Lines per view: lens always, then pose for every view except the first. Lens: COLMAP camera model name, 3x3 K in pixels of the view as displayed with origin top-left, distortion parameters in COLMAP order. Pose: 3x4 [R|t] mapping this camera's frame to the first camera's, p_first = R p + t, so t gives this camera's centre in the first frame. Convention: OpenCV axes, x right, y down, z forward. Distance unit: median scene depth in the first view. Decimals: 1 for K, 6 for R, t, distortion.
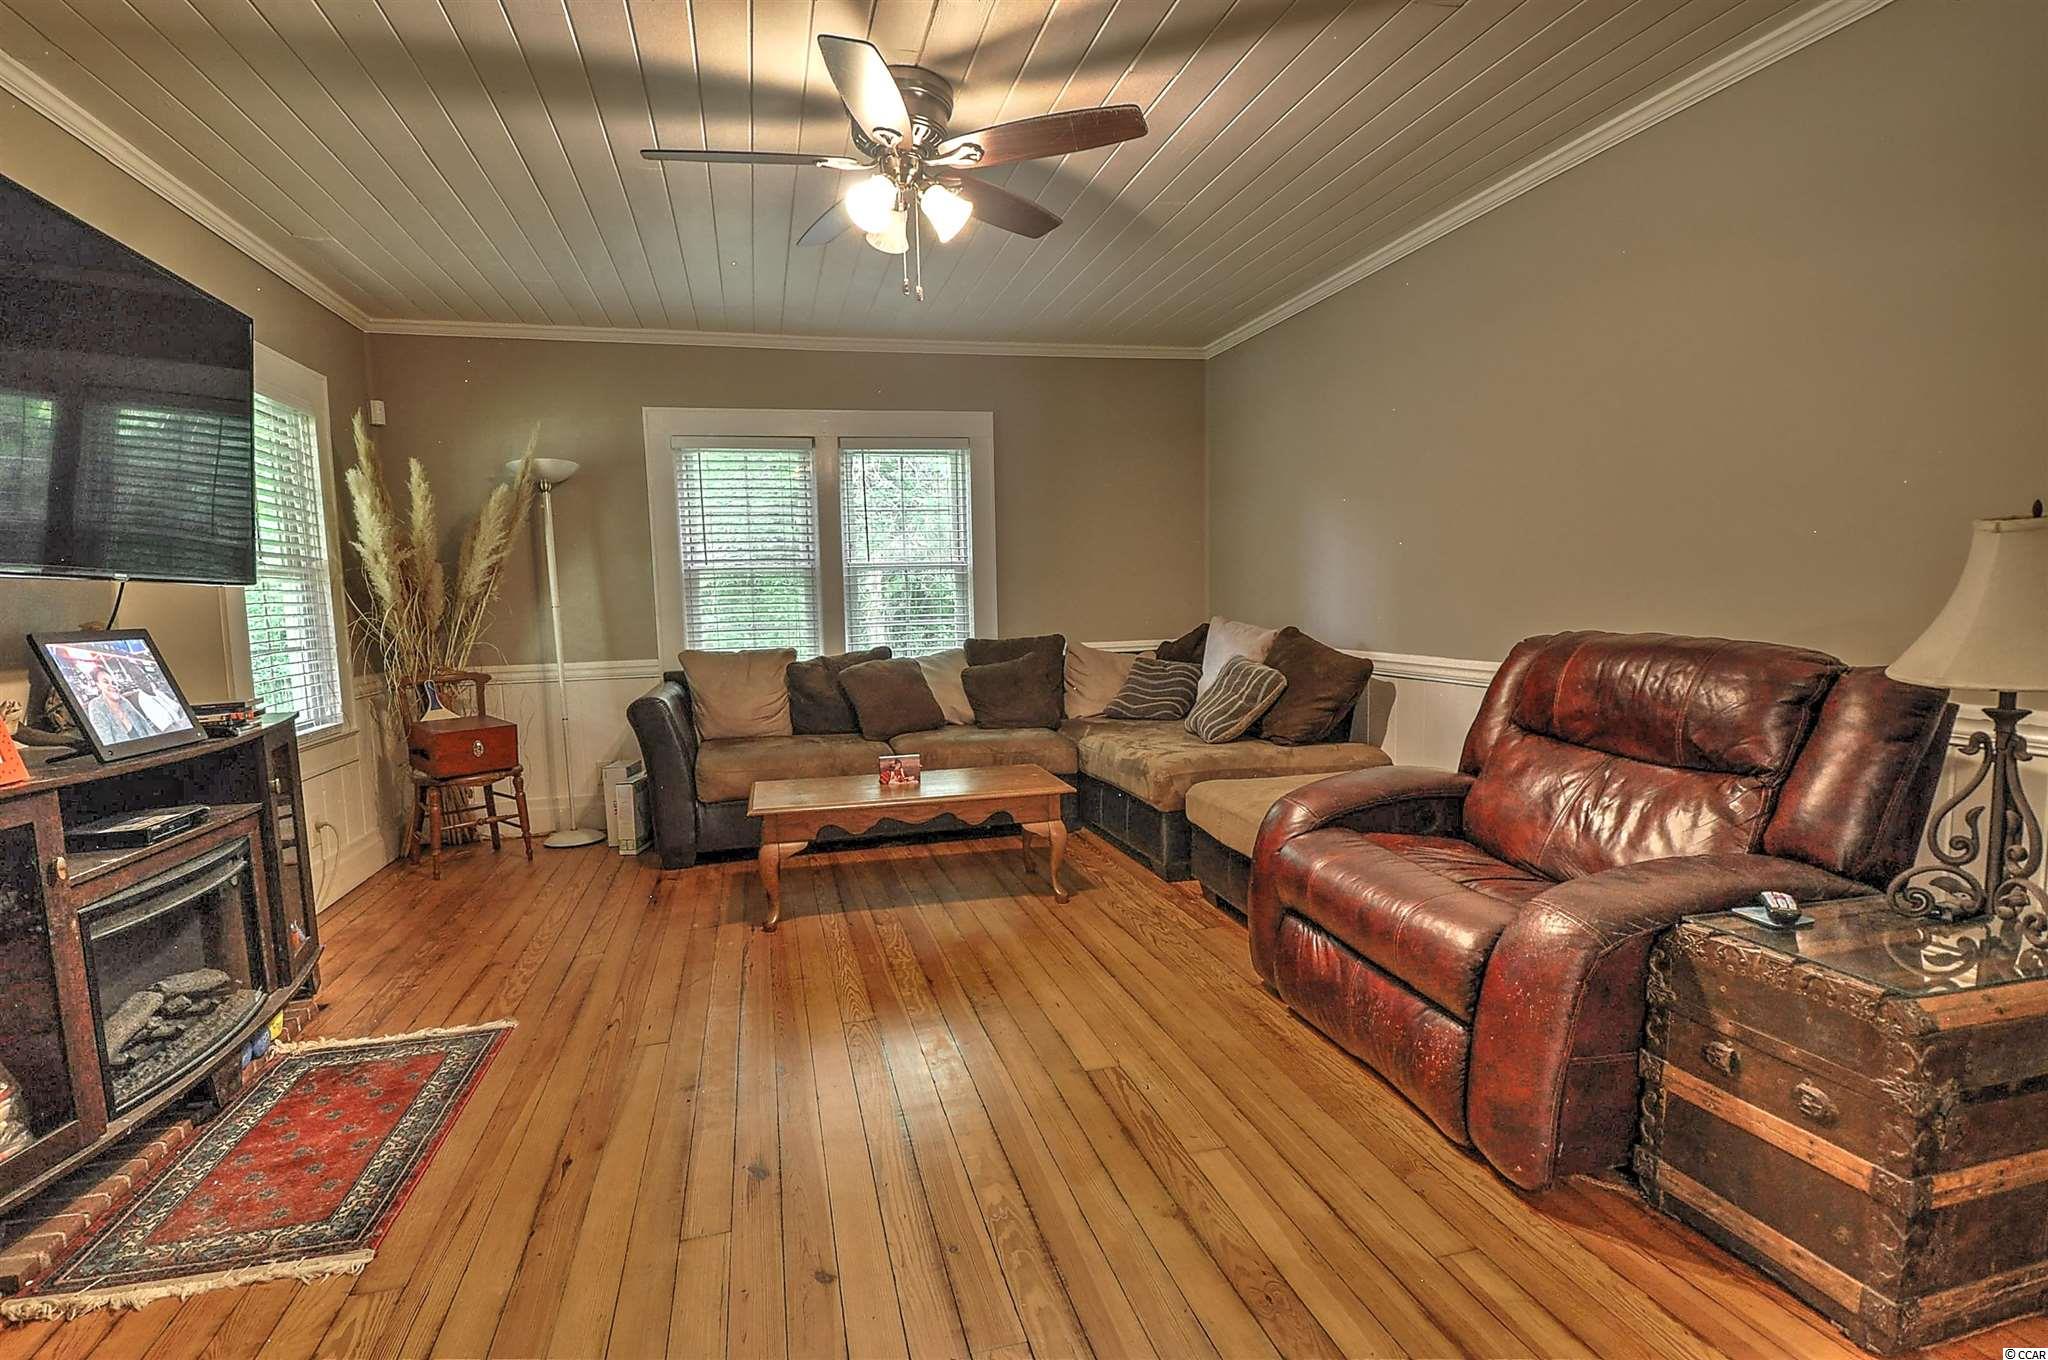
lens RADIAL K [[982.8, 0, 997.6], [0, 982.8, 696.5], [0, 0, 1]] dist [0.012210, -0.019947]
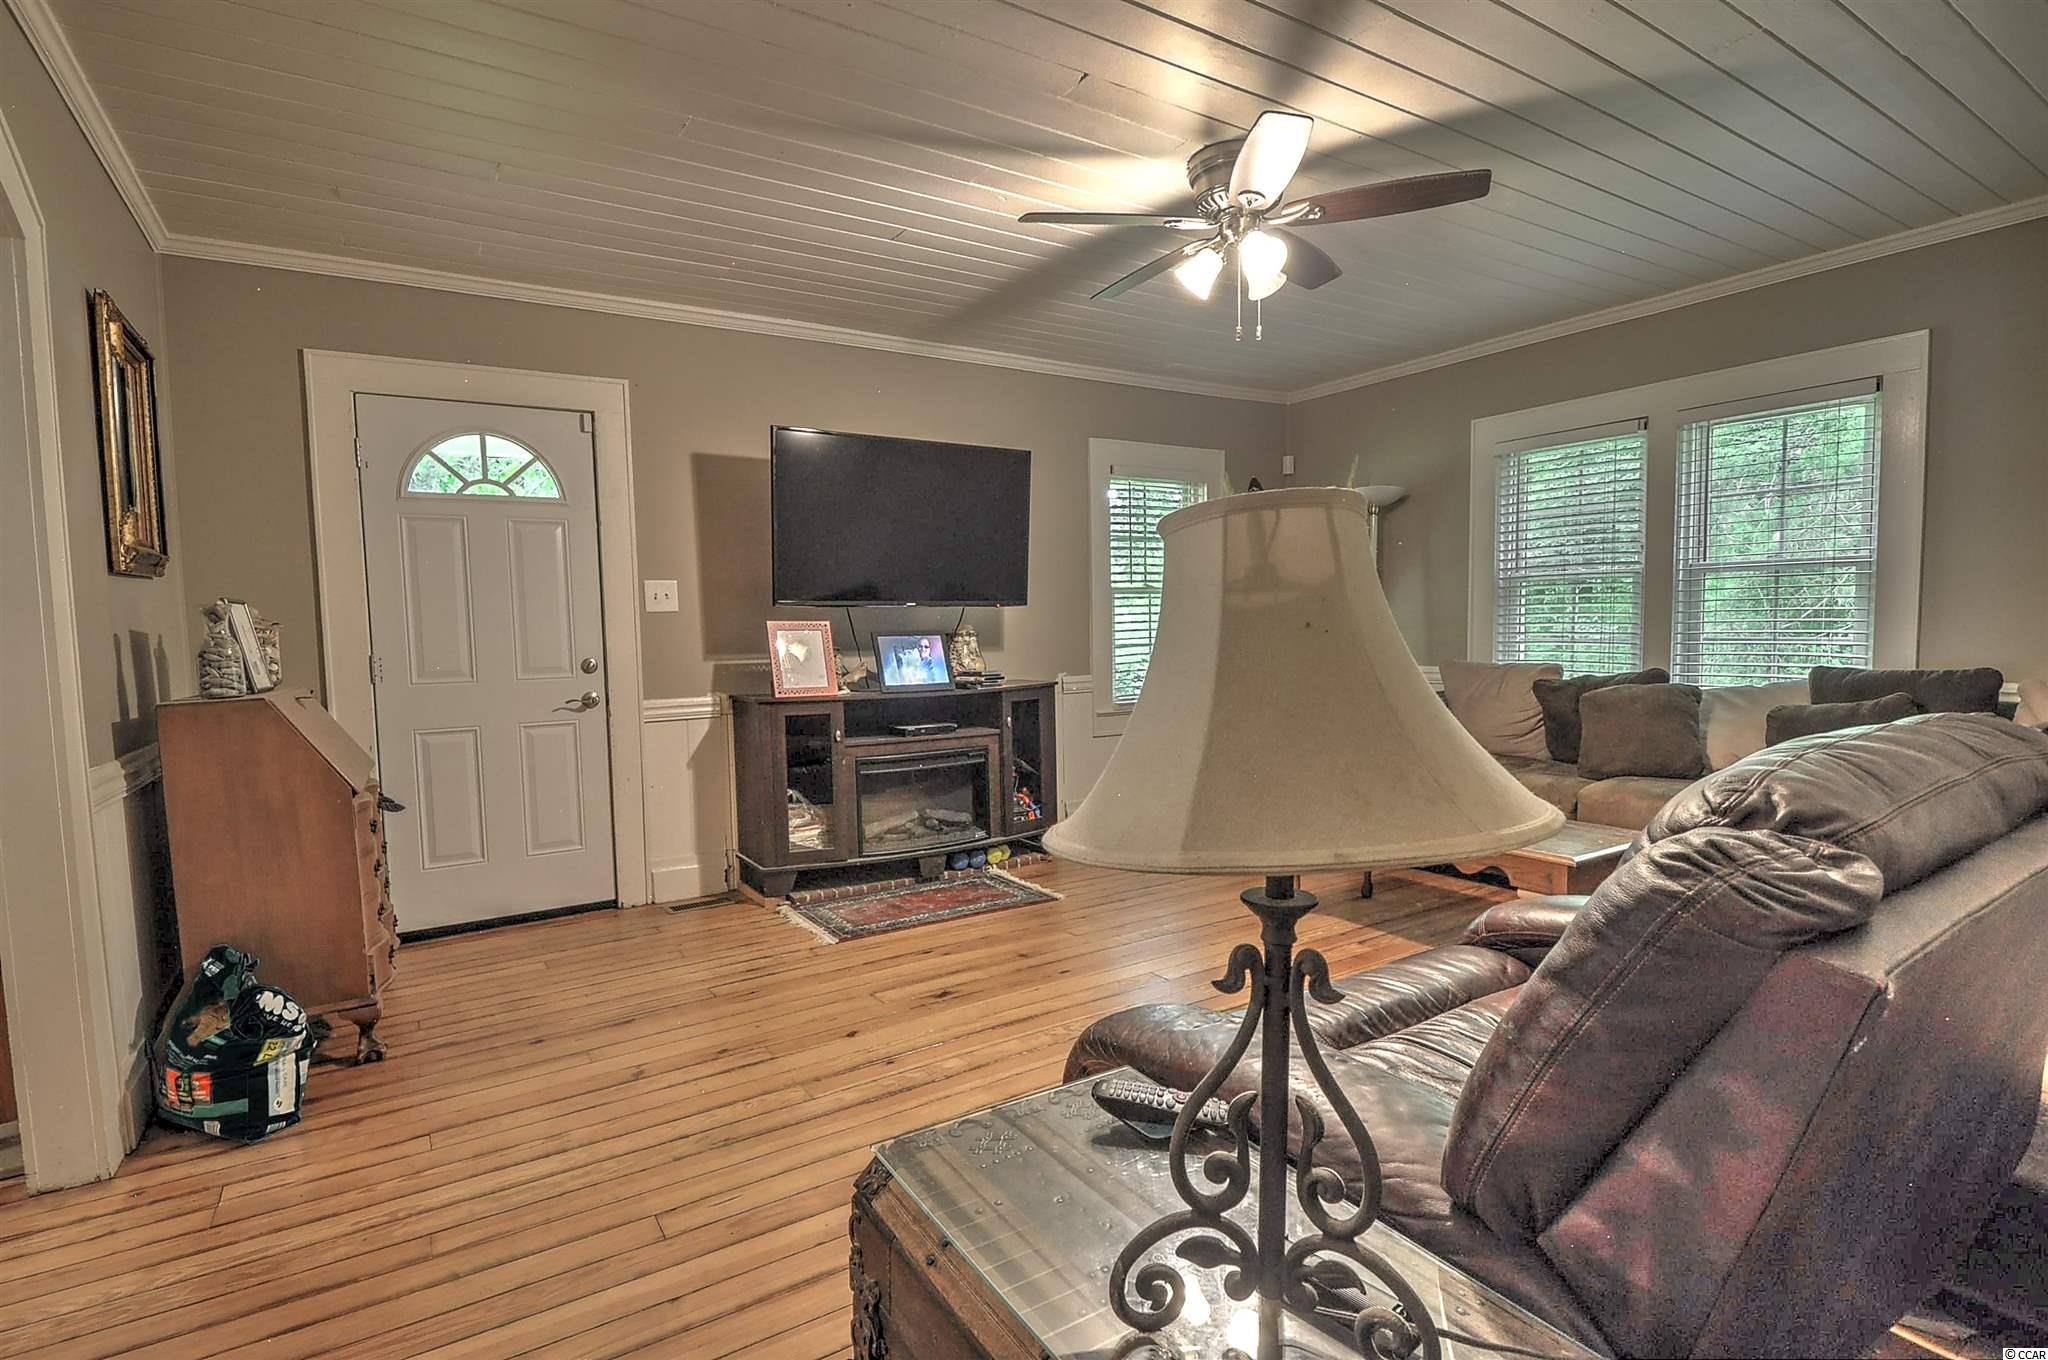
lens RADIAL K [[982.8, 0, 997.6], [0, 982.8, 696.5], [0, 0, 1]] dist [0.012210, -0.019947]
pose [[0.308933, 0.090271, -0.946790, 0.527939], [-0.084346, 0.994163, 0.067266, -0.040041], [0.947336, 0.059077, 0.314744, 0.252463]]
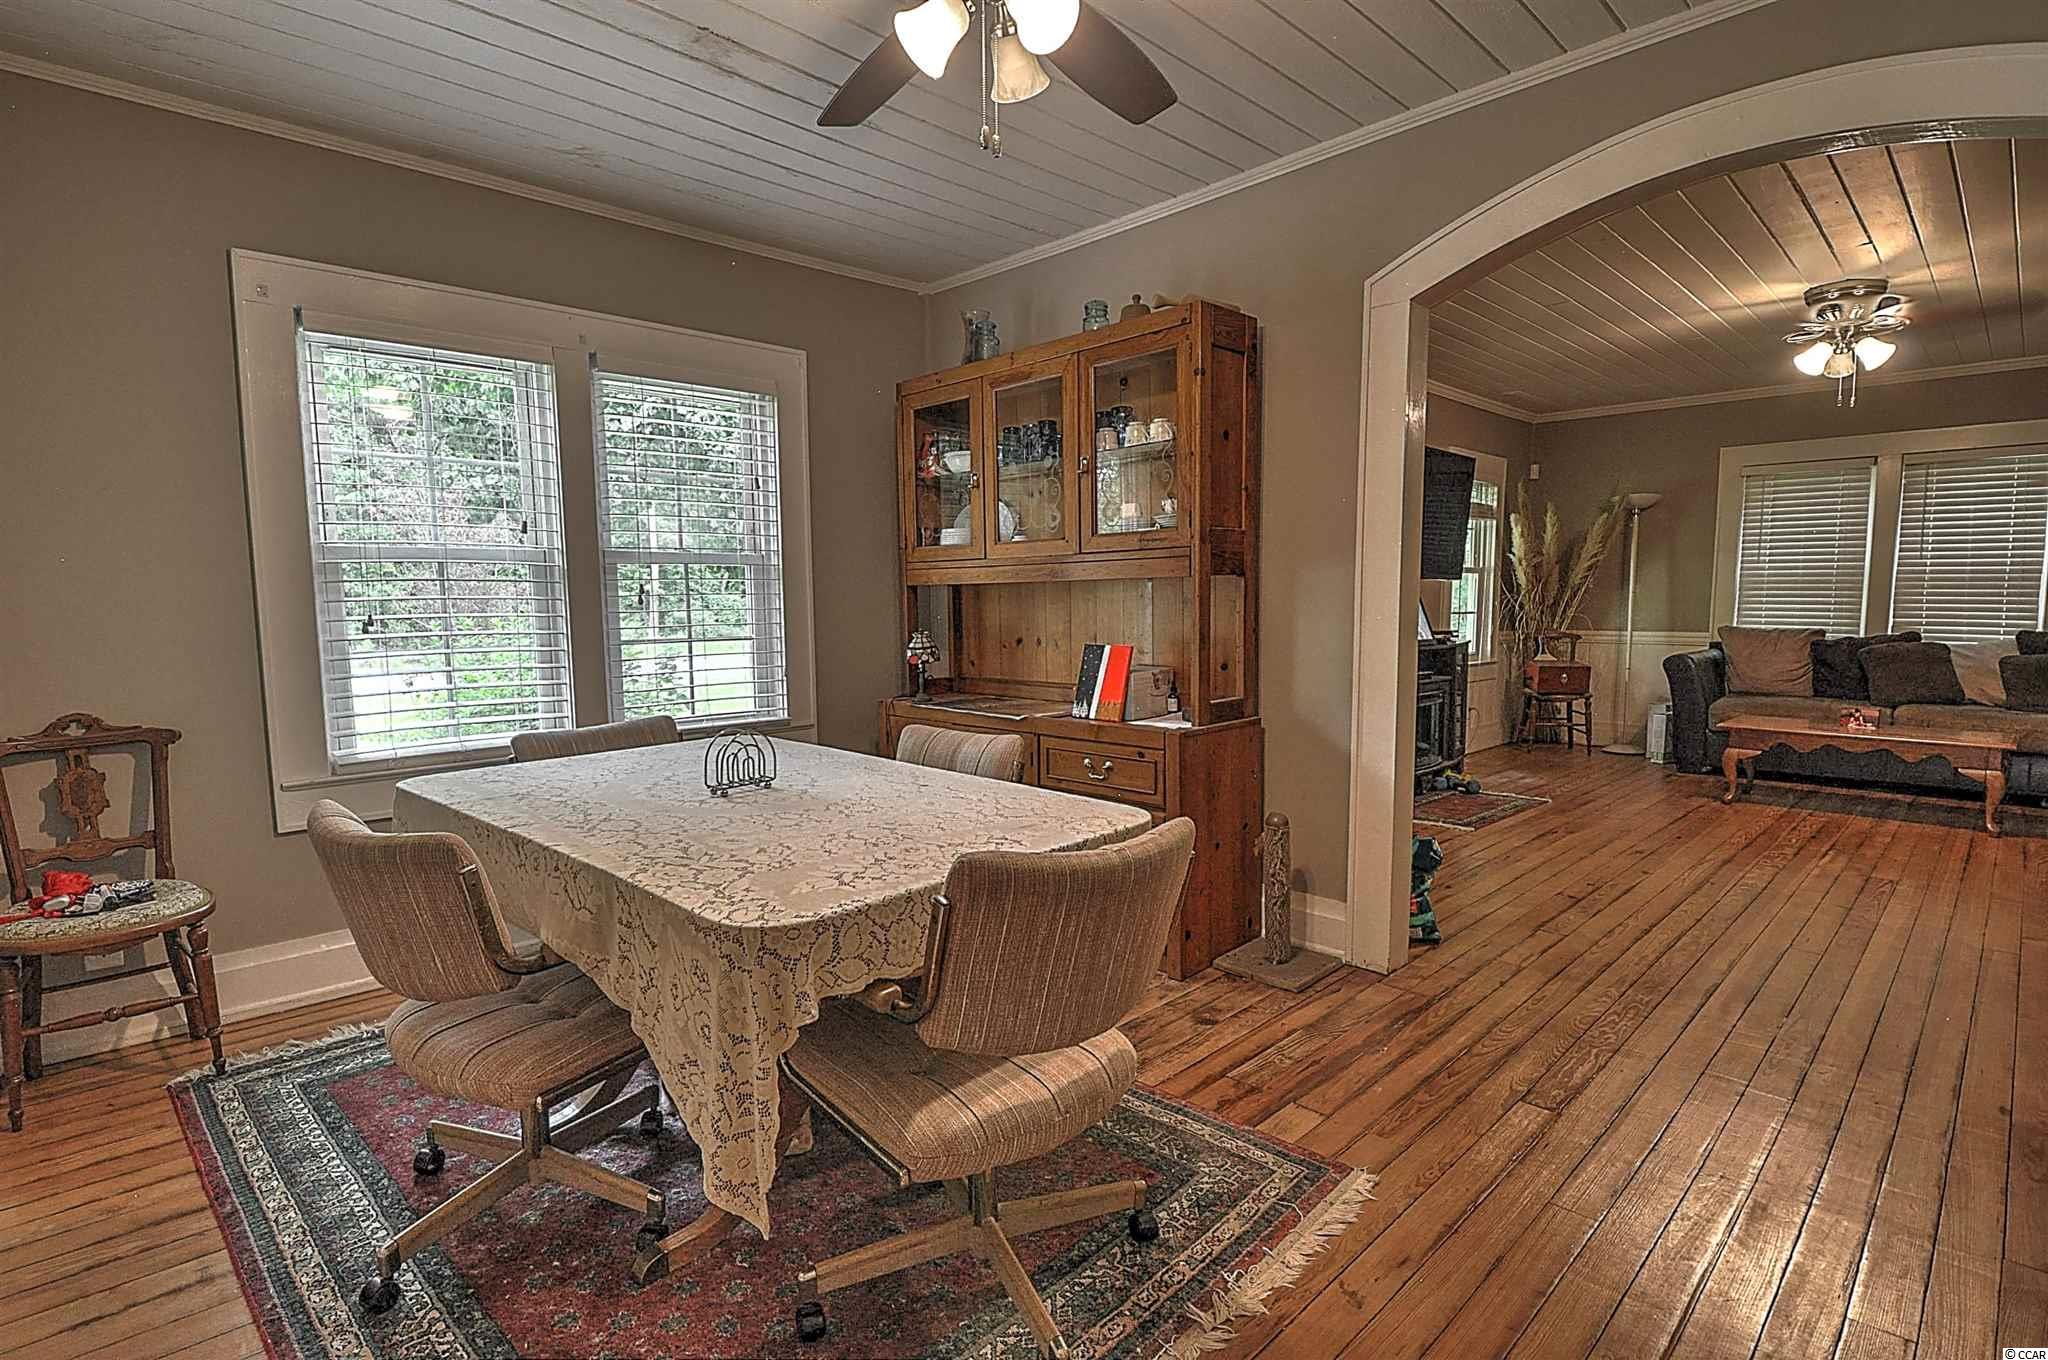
lens RADIAL K [[982.8, 0, 997.6], [0, 982.8, 696.5], [0, 0, 1]] dist [0.012210, -0.019947]
pose [[0.491795, 0.110909, -0.863619, 0.402010], [-0.096454, 0.992689, 0.072558, 0.052142], [0.865352, 0.047616, 0.498897, -0.593704]]
